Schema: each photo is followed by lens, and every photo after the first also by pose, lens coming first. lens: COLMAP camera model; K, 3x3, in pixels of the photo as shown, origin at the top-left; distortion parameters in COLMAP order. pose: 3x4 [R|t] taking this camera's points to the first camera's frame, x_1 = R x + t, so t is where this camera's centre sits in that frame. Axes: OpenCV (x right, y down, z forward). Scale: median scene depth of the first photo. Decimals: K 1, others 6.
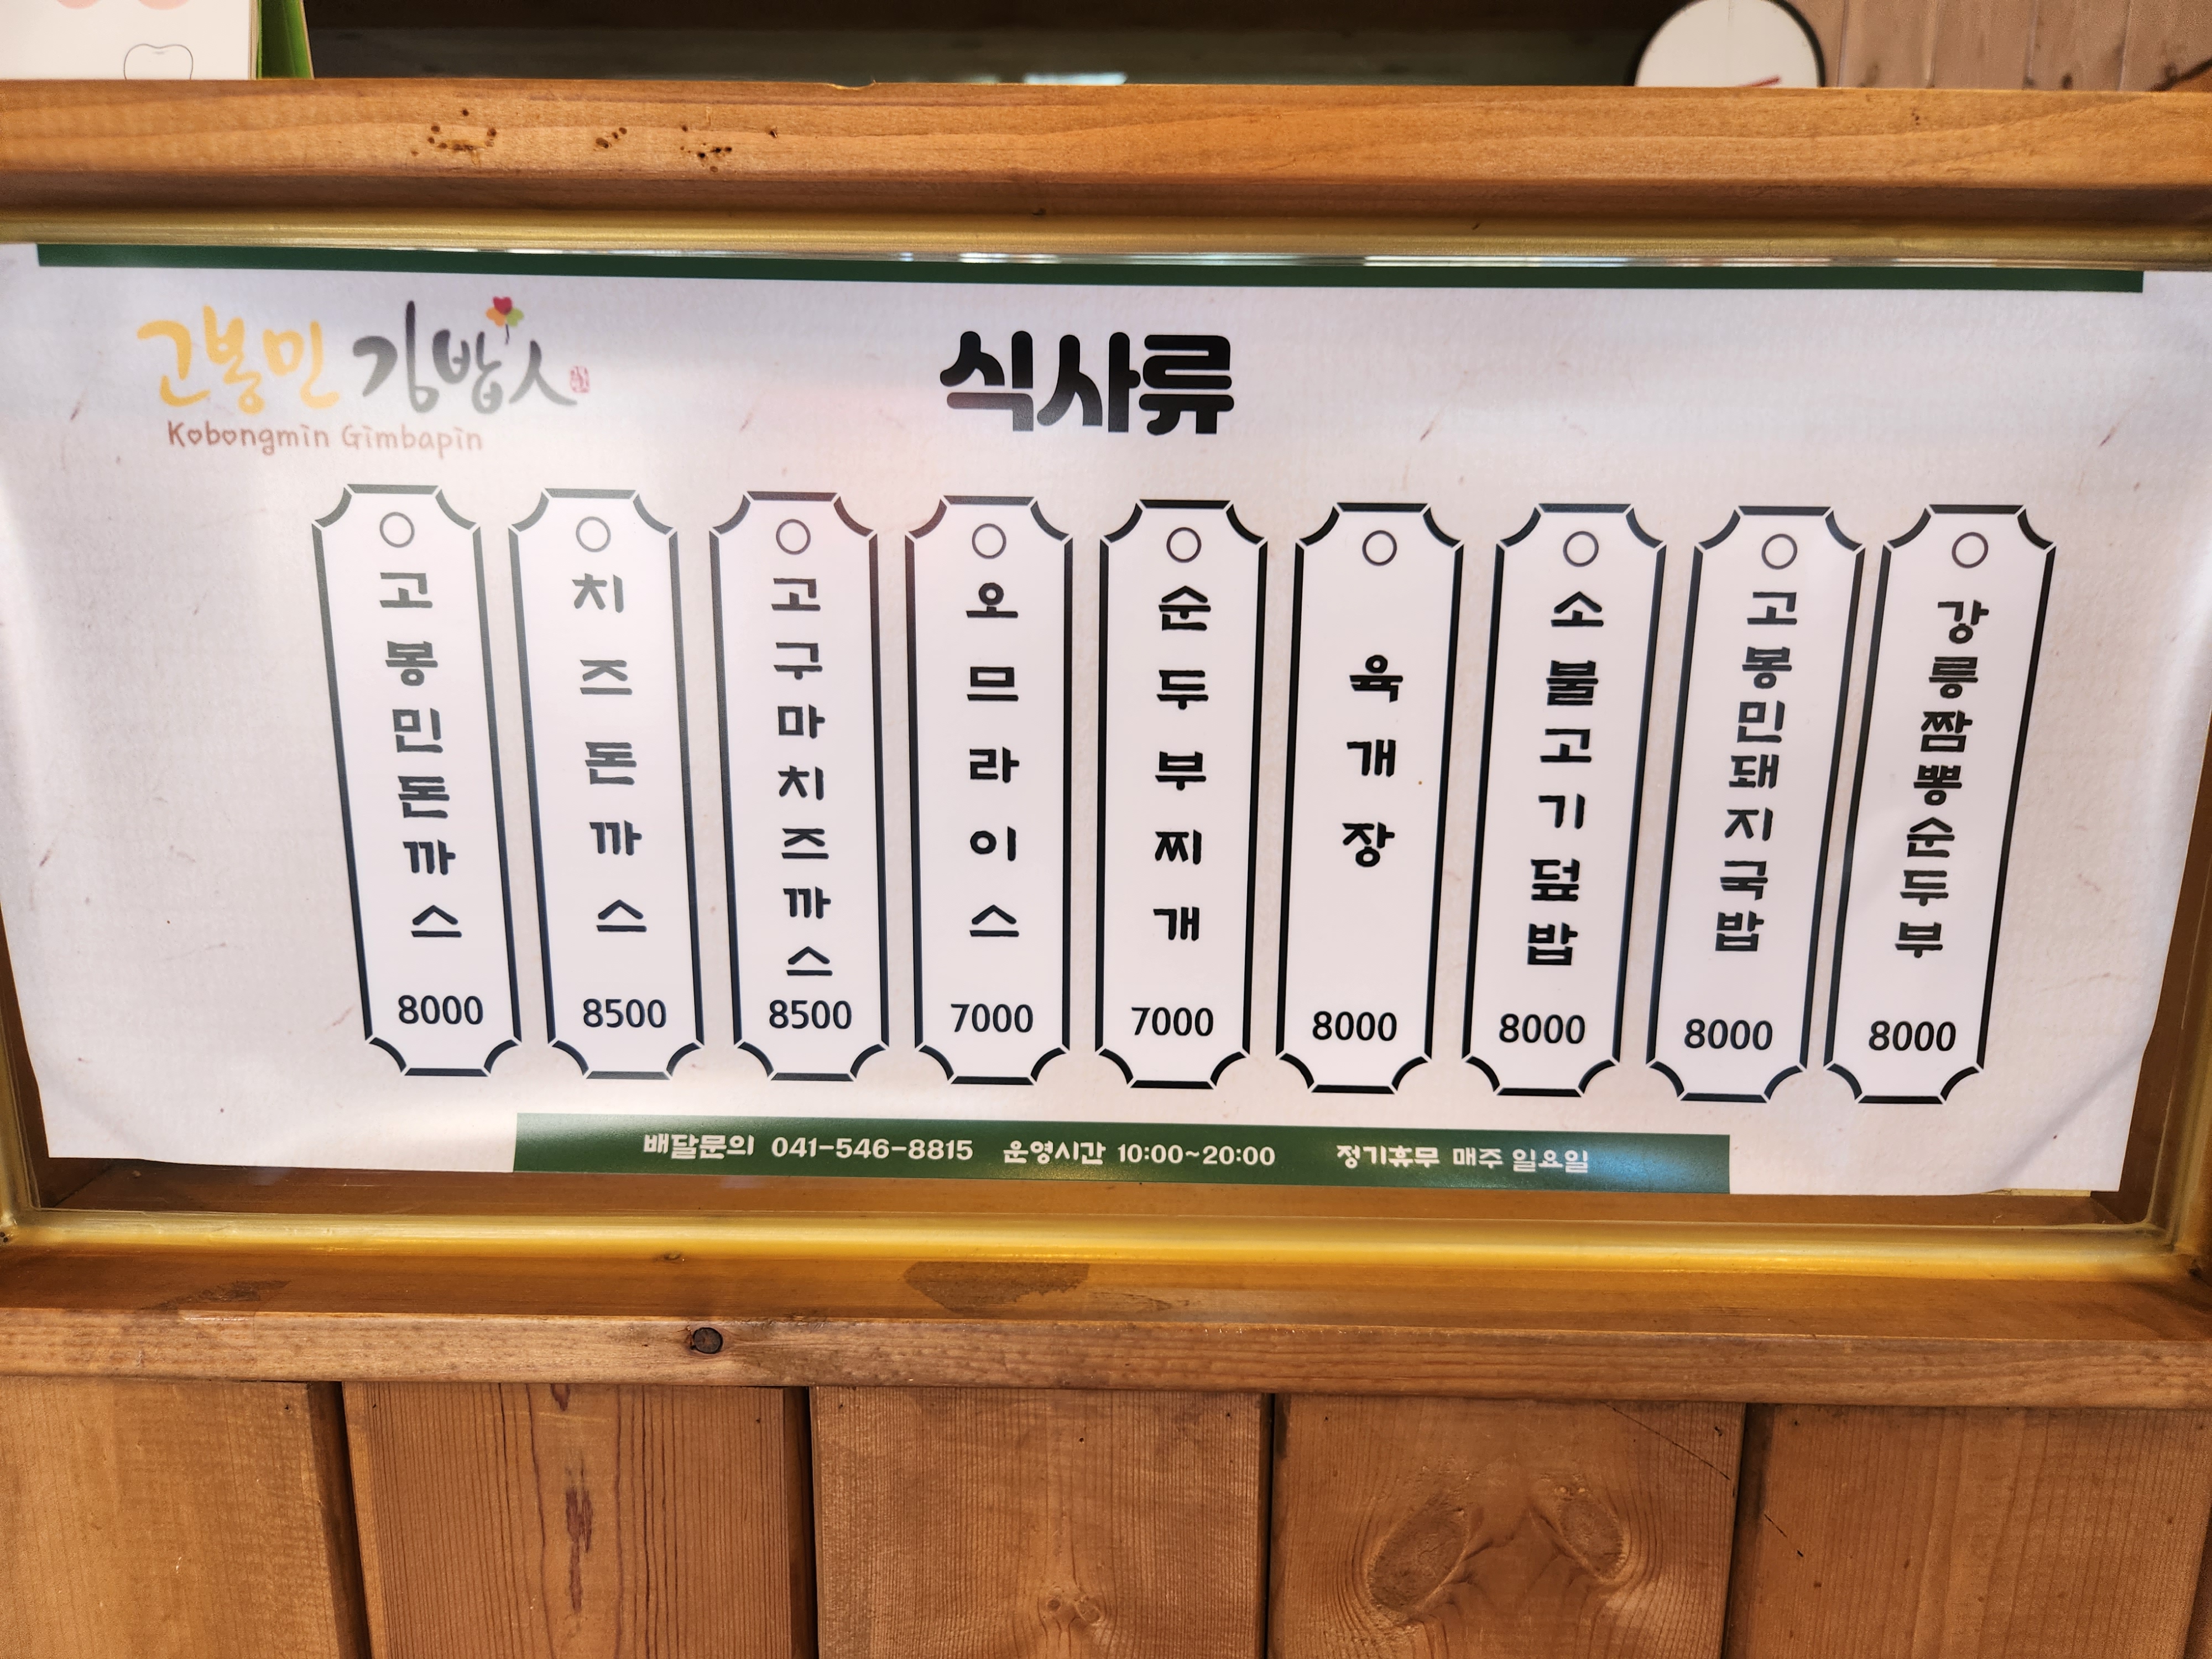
lens RADIAL K [[1476.9, 0, 1121.2], [0, 1476.9, 823.0], [0, 0, 1]] dist [0.007429, -0.010630]
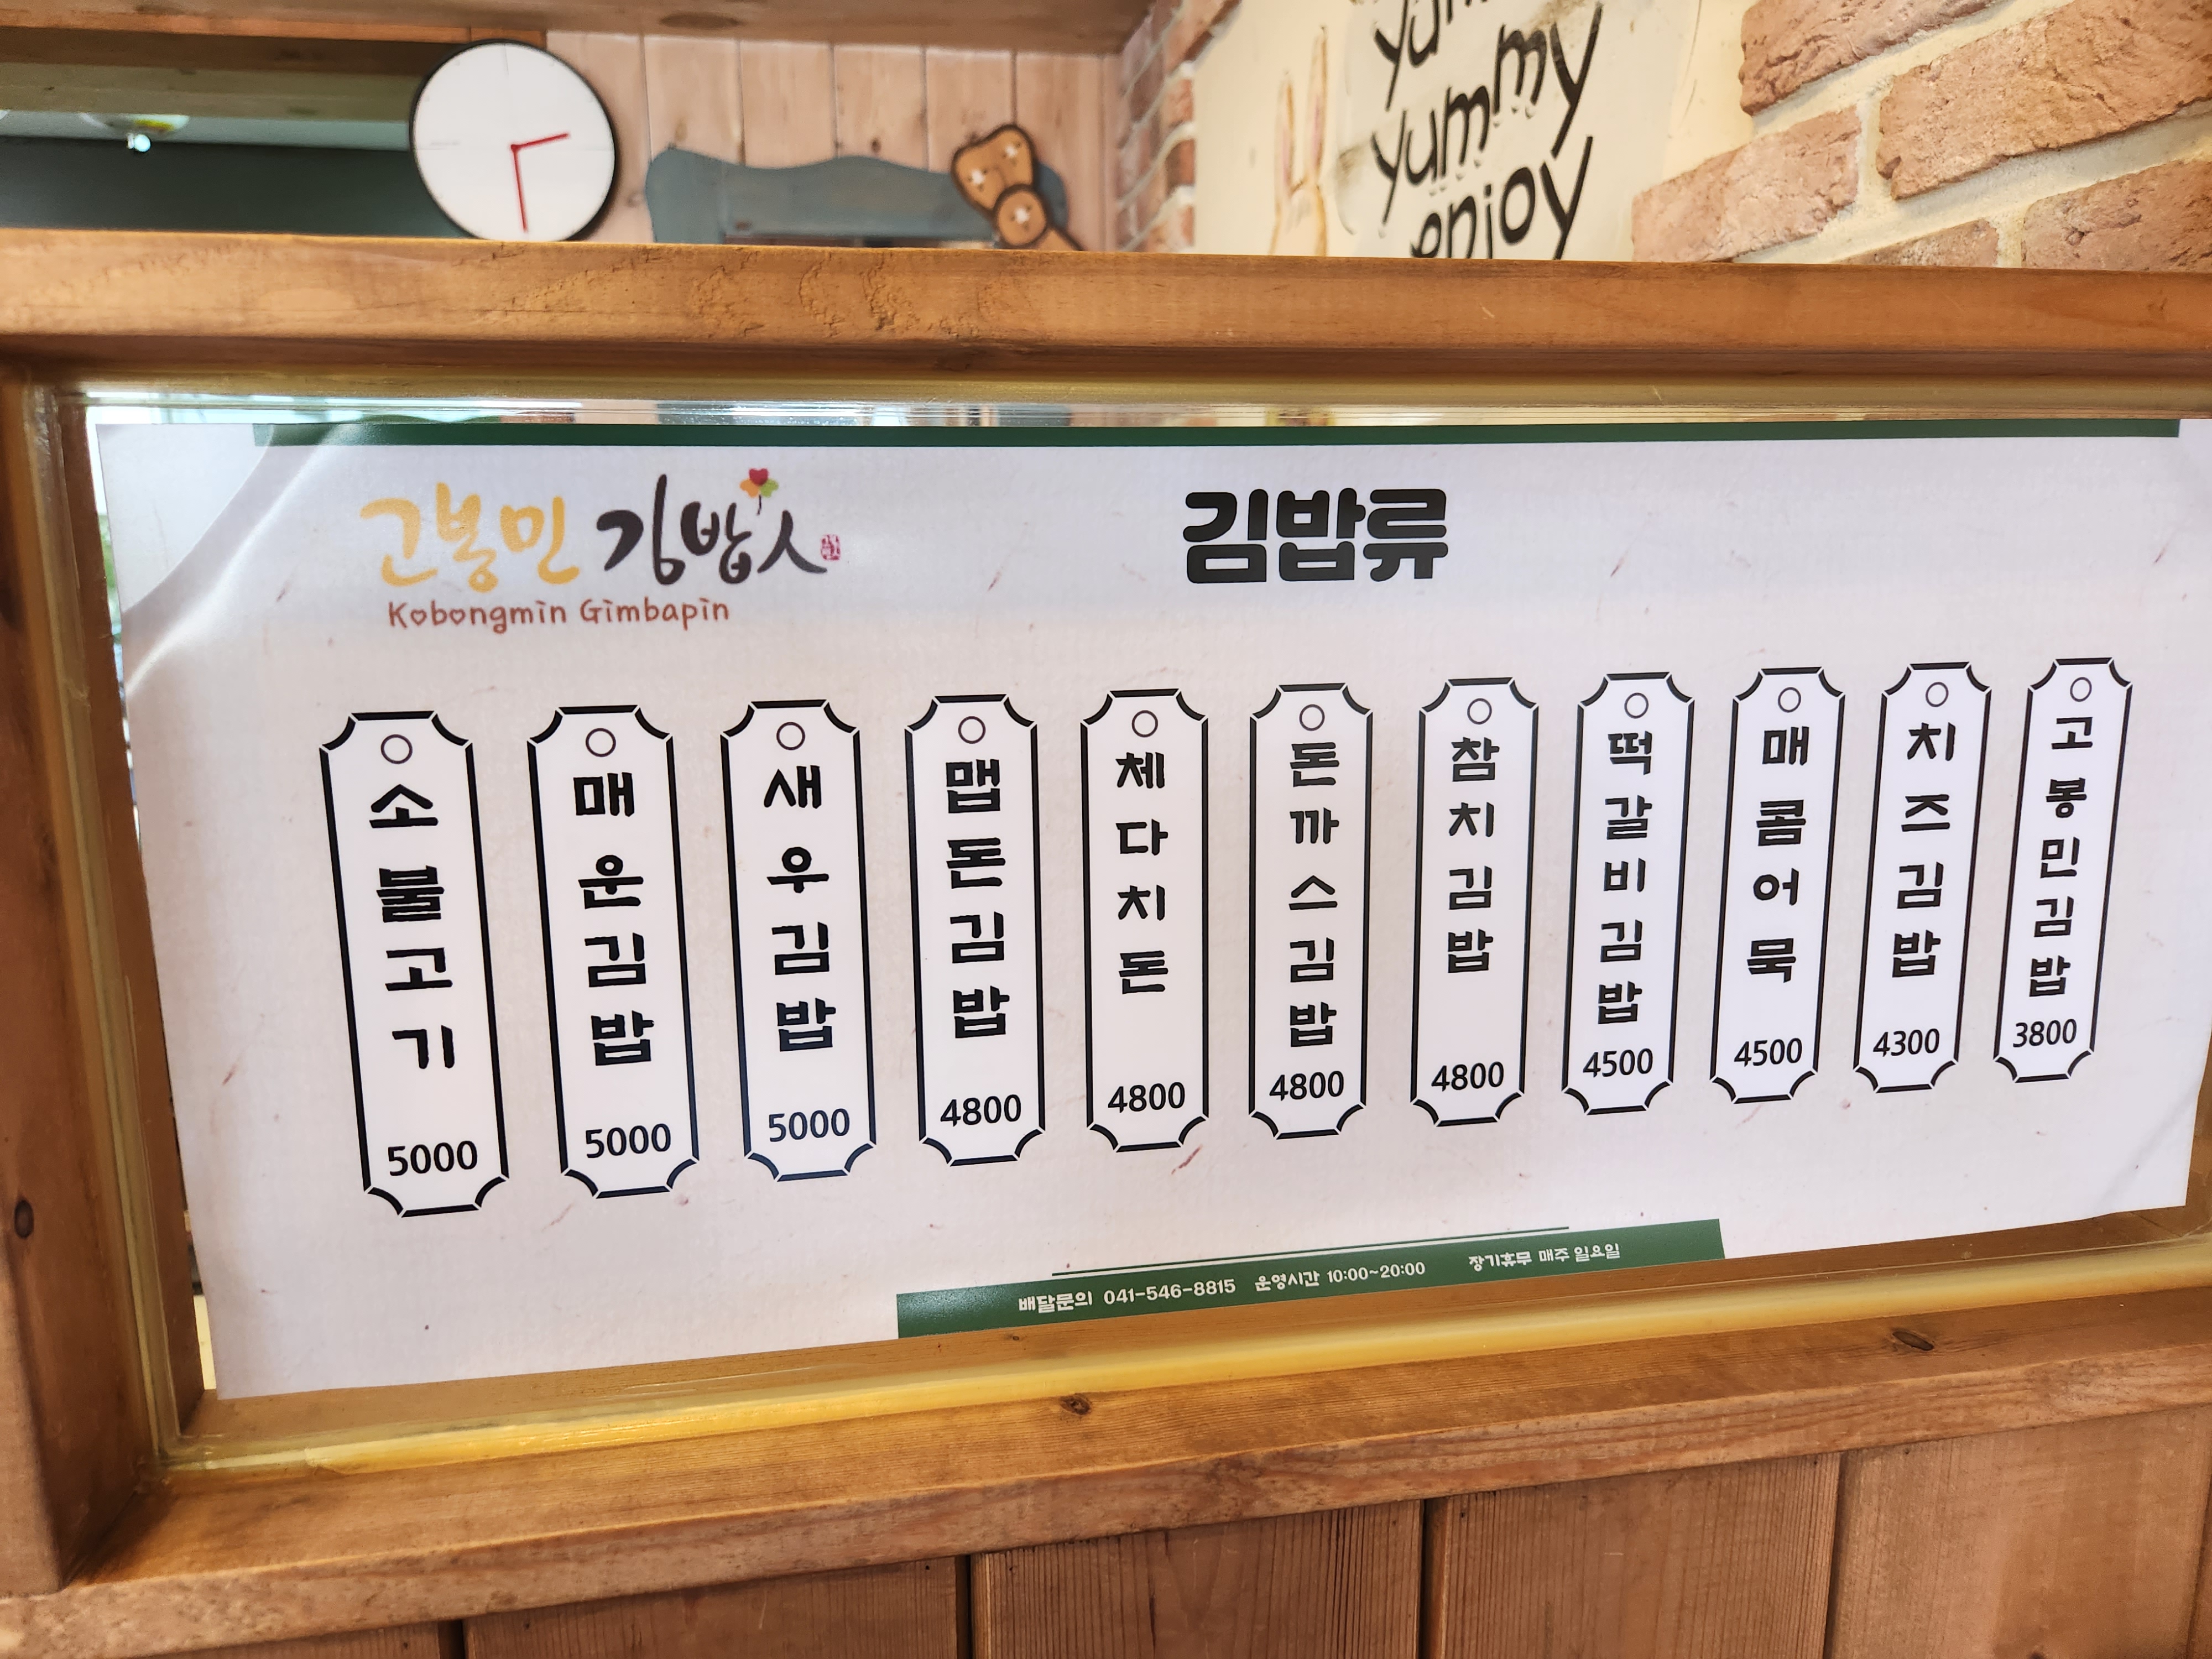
lens RADIAL K [[1476.9, 0, 1082.9], [0, 1476.9, 821.6], [0, 0, 1]] dist [0.007429, -0.010630]
pose [[0.984713, -0.059882, 0.163571, -0.371224], [0.069042, 0.996314, -0.050901, -0.052445], [-0.159920, 0.061416, 0.985218, 0.001370]]
